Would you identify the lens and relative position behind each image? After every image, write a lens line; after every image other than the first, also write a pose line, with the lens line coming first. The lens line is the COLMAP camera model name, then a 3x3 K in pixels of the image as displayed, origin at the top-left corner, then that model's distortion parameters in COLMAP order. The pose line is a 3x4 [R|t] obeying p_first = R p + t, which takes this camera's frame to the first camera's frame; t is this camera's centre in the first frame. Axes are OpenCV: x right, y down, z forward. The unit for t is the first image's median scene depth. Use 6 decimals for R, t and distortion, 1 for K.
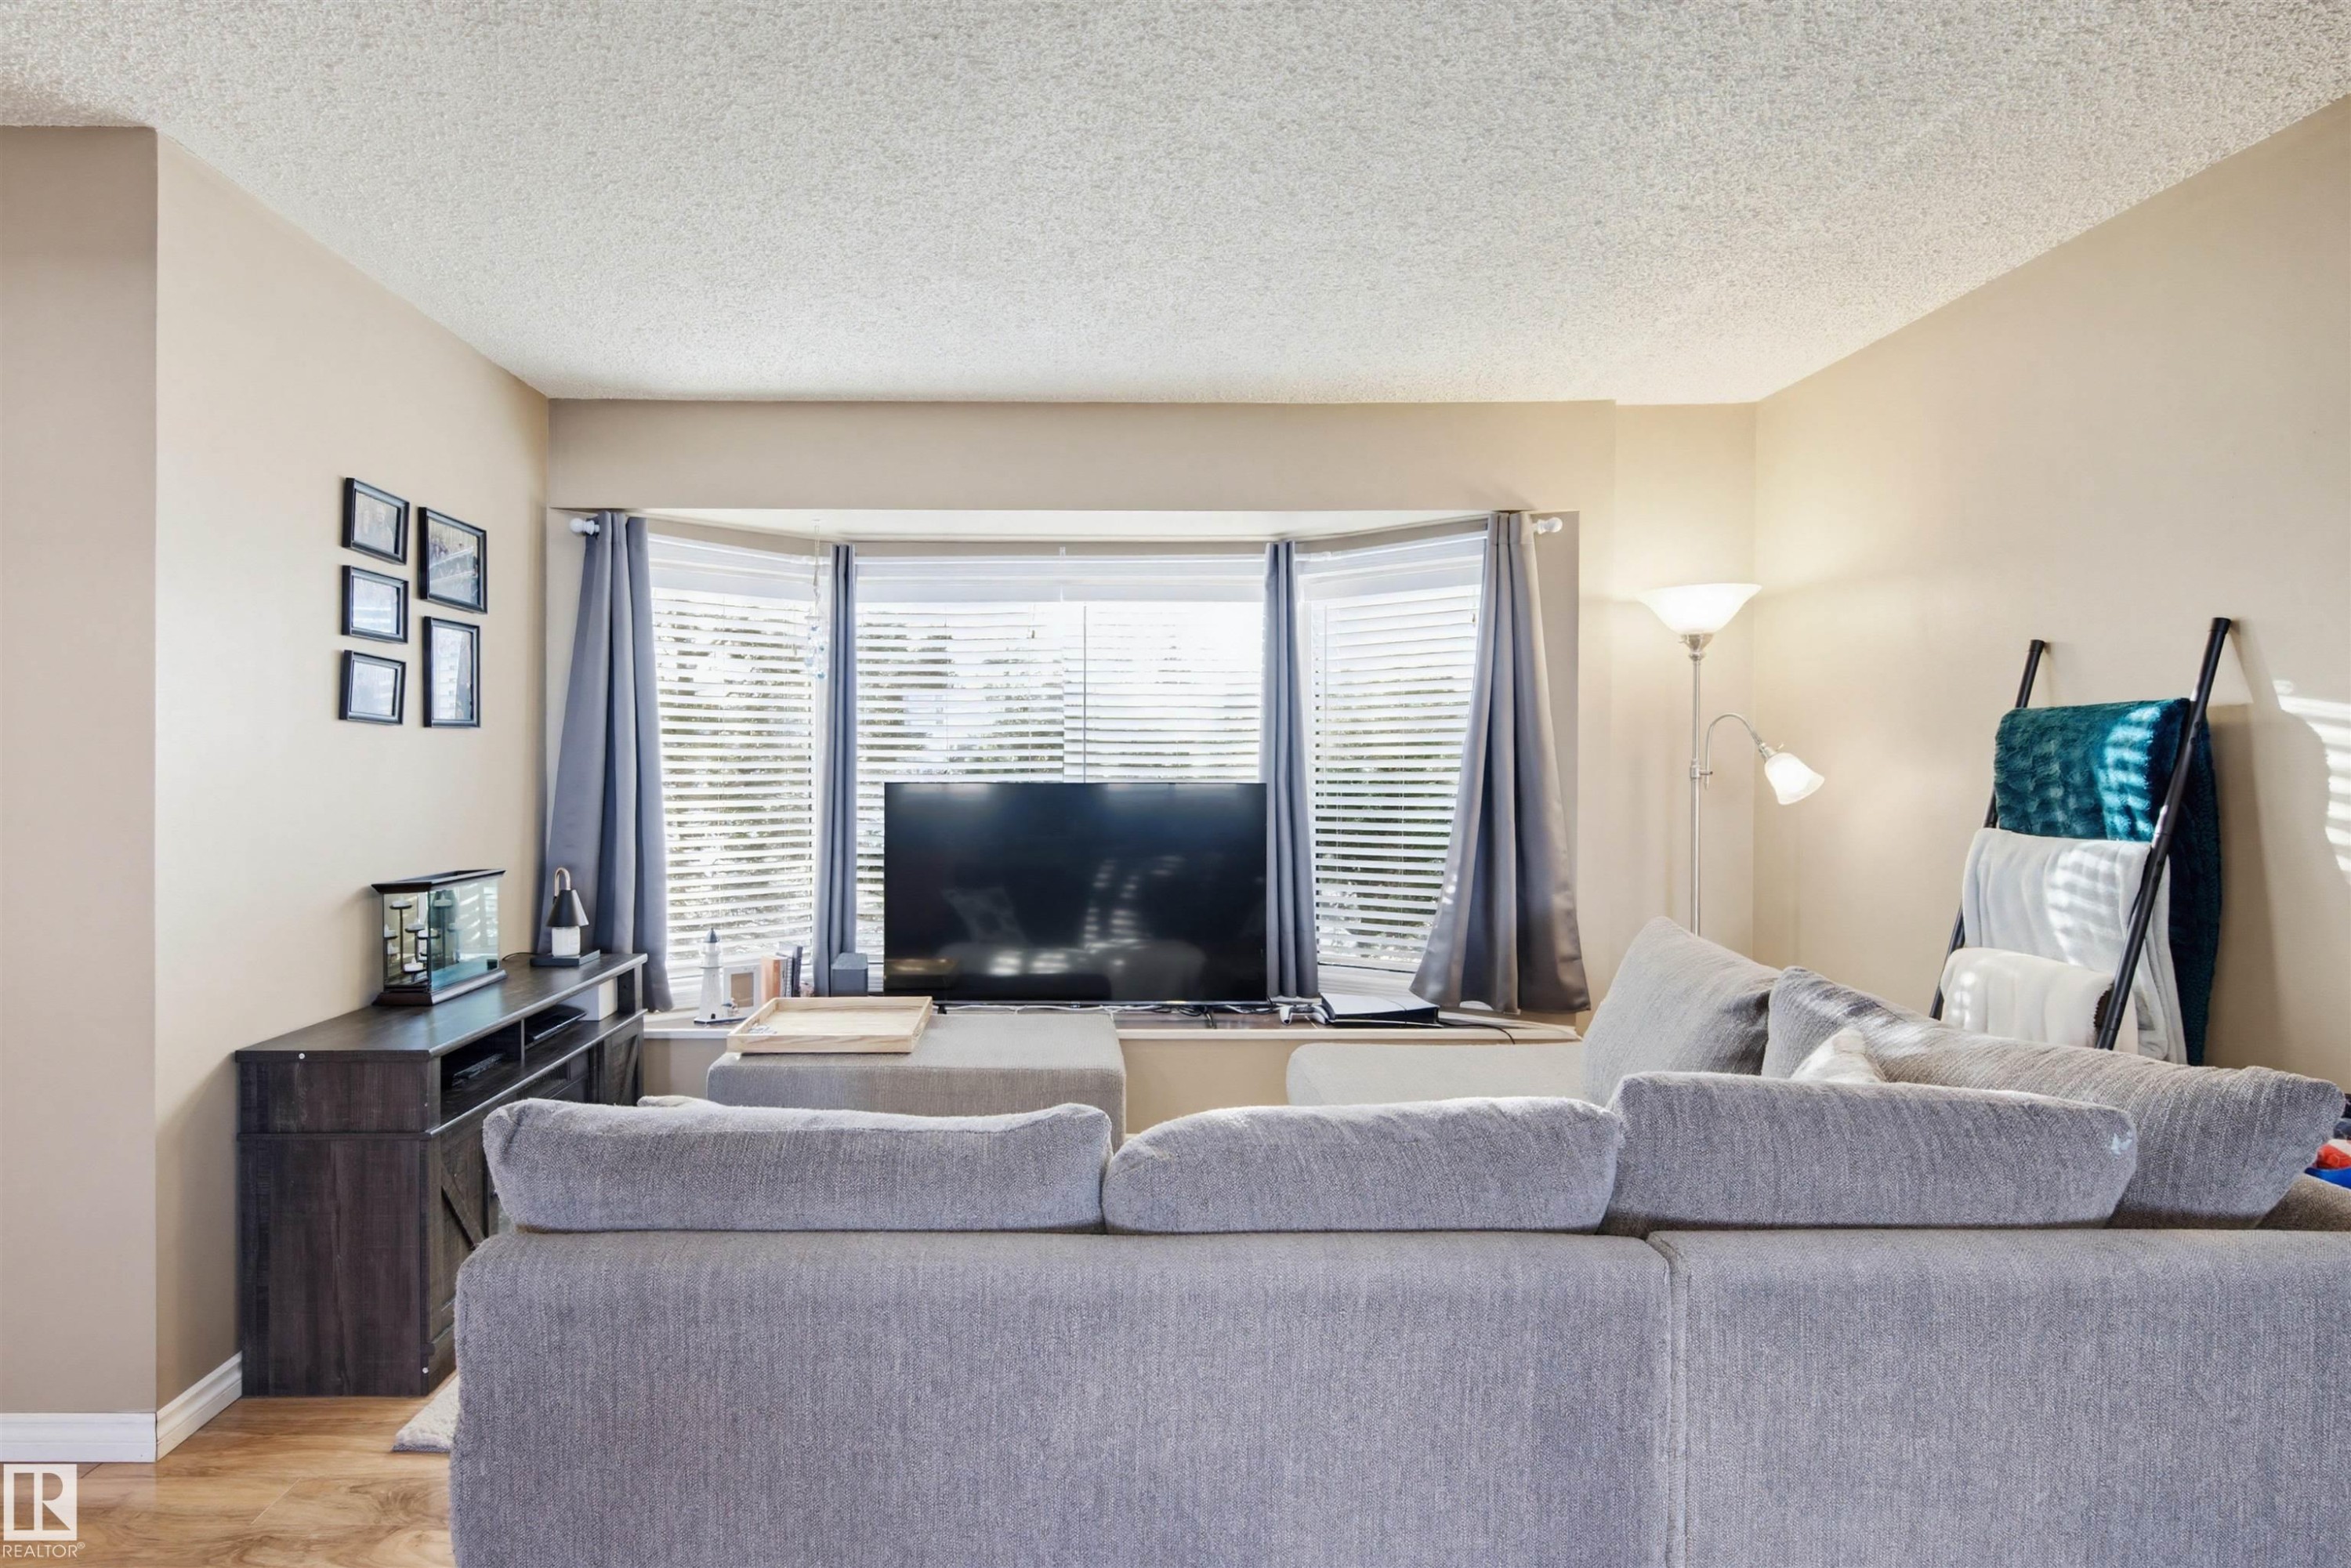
lens RADIAL K [[1080.4, 0, 1164.7], [0, 1080.4, 759.8], [0, 0, 1]] dist [0.004274, -0.000408]
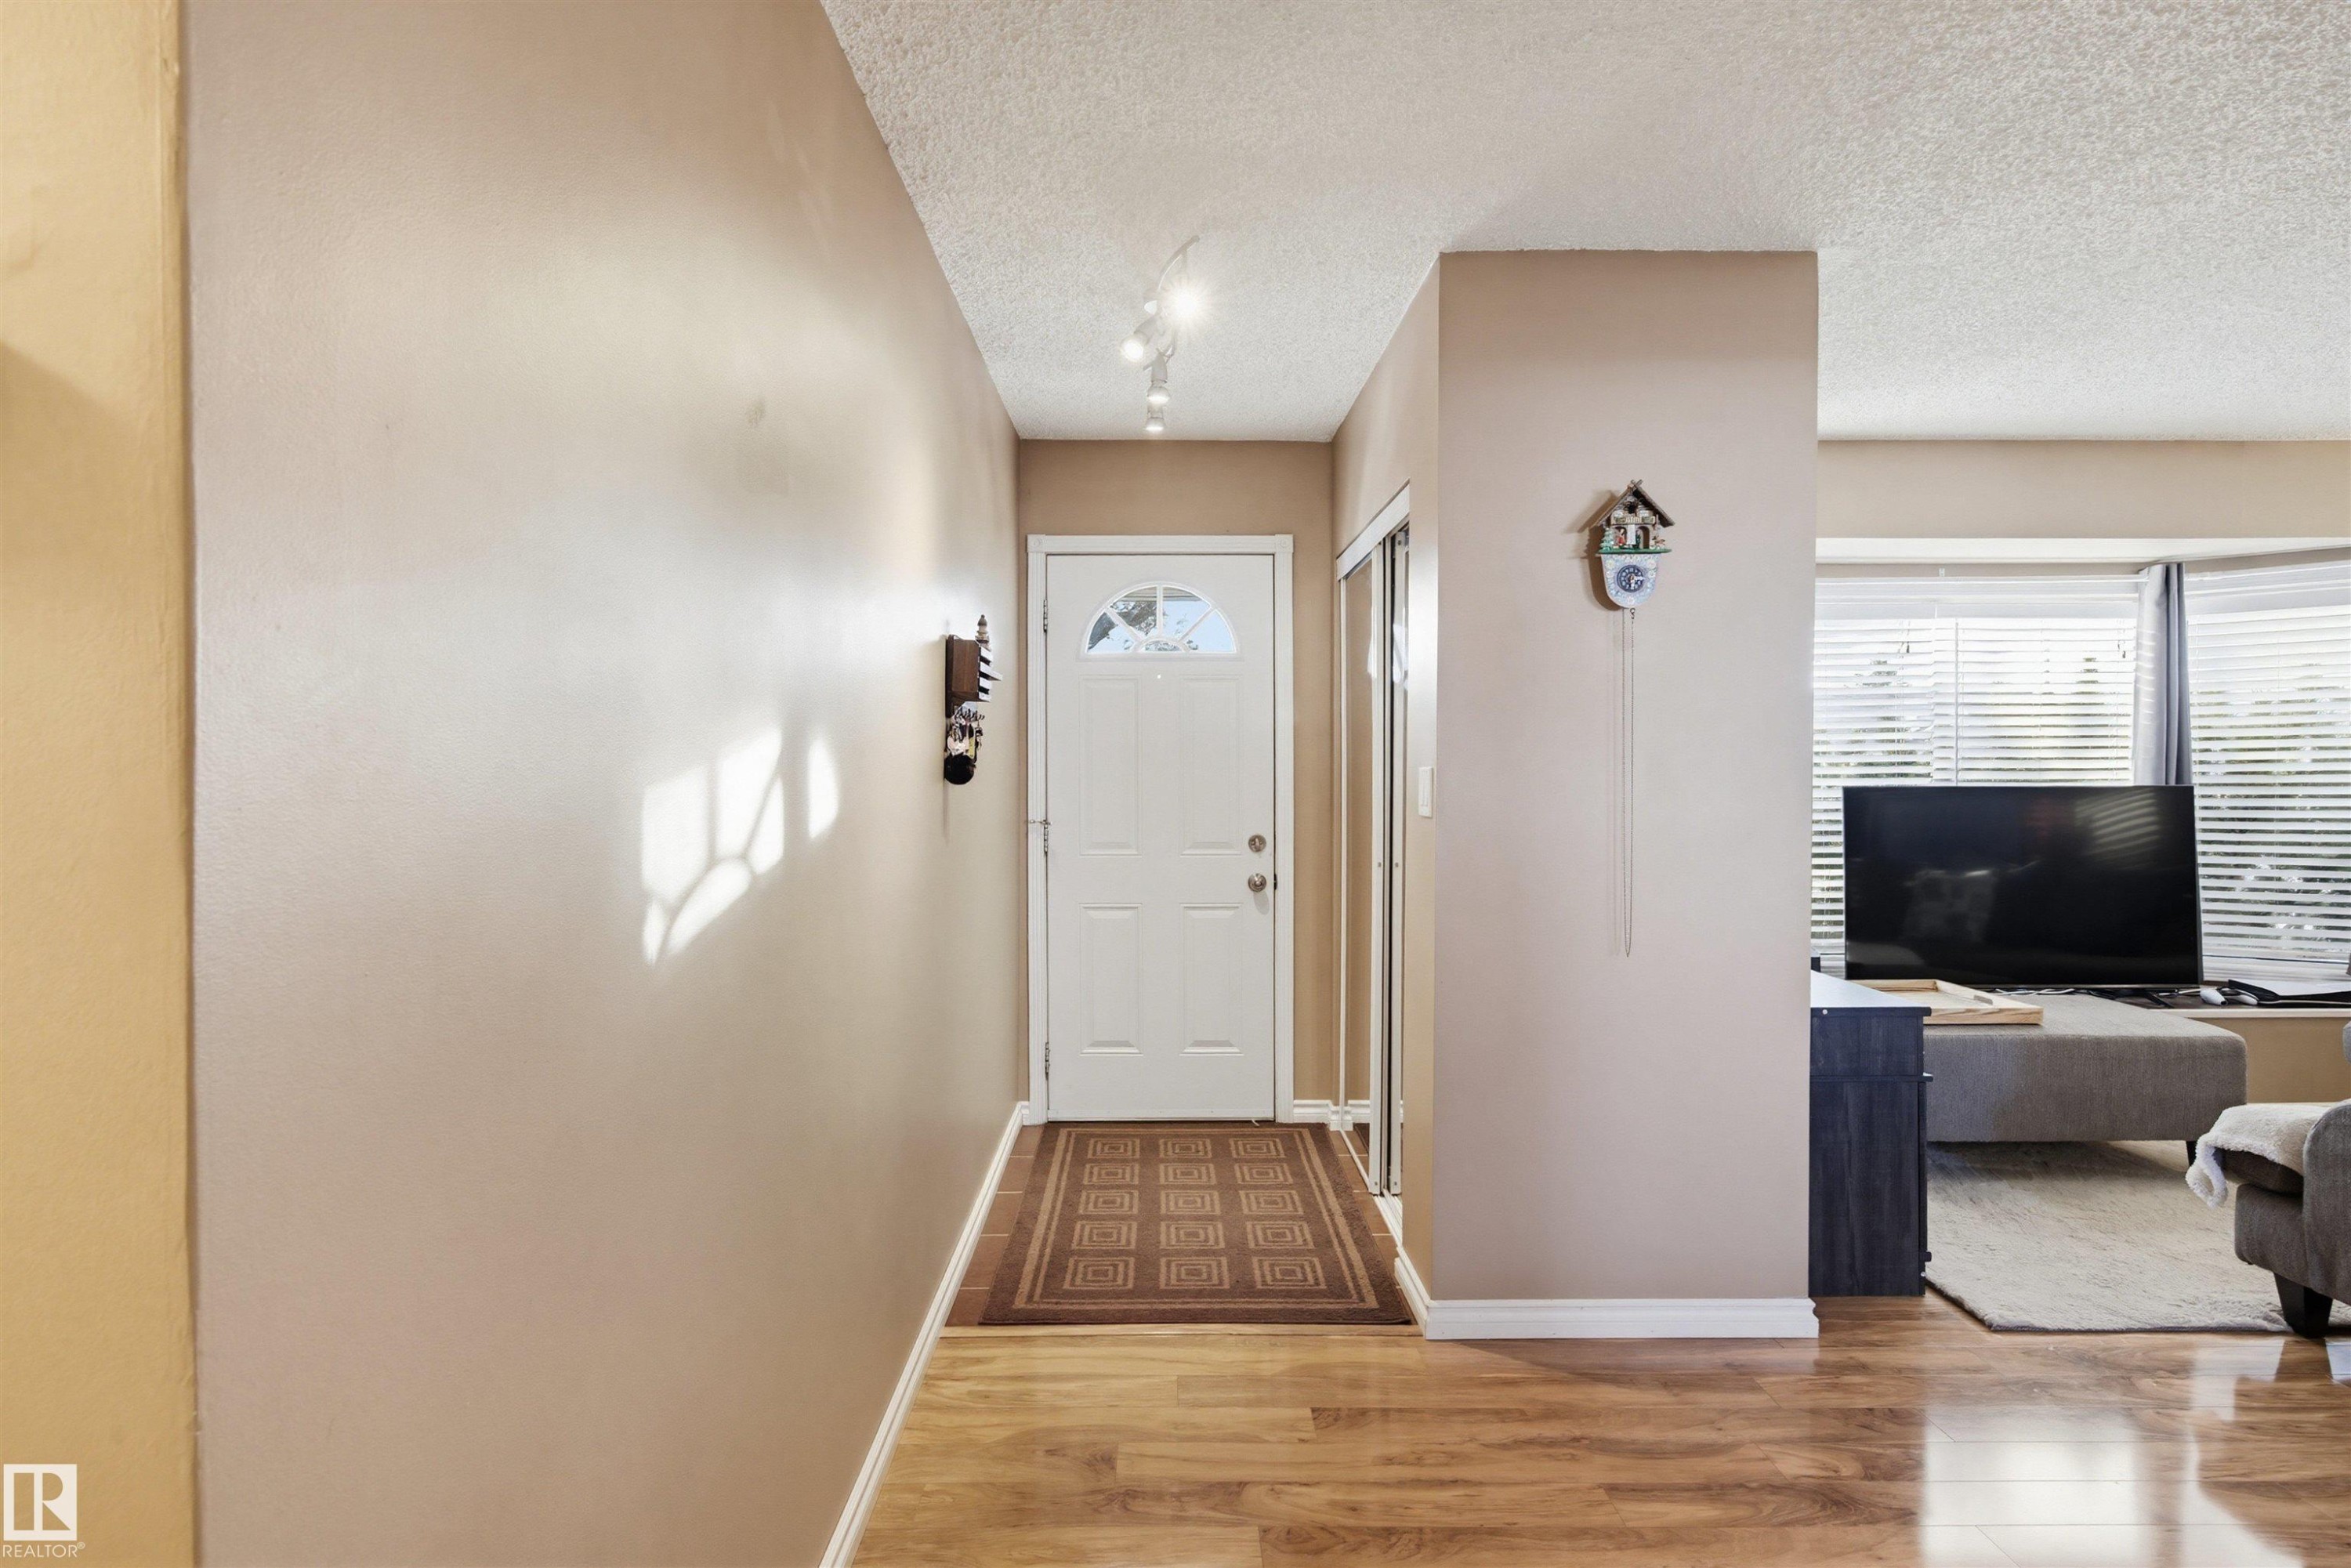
lens RADIAL K [[1186.6, 0, 1160.6], [0, 1186.6, 765.4], [0, 0, 1]] dist [-0.002657, 0.000832]
pose [[0.999989, -0.004542, 0.000865, -0.947496], [0.004547, 0.999974, -0.005558, 0.003210], [-0.000840, 0.005562, 0.999984, -0.193107]]
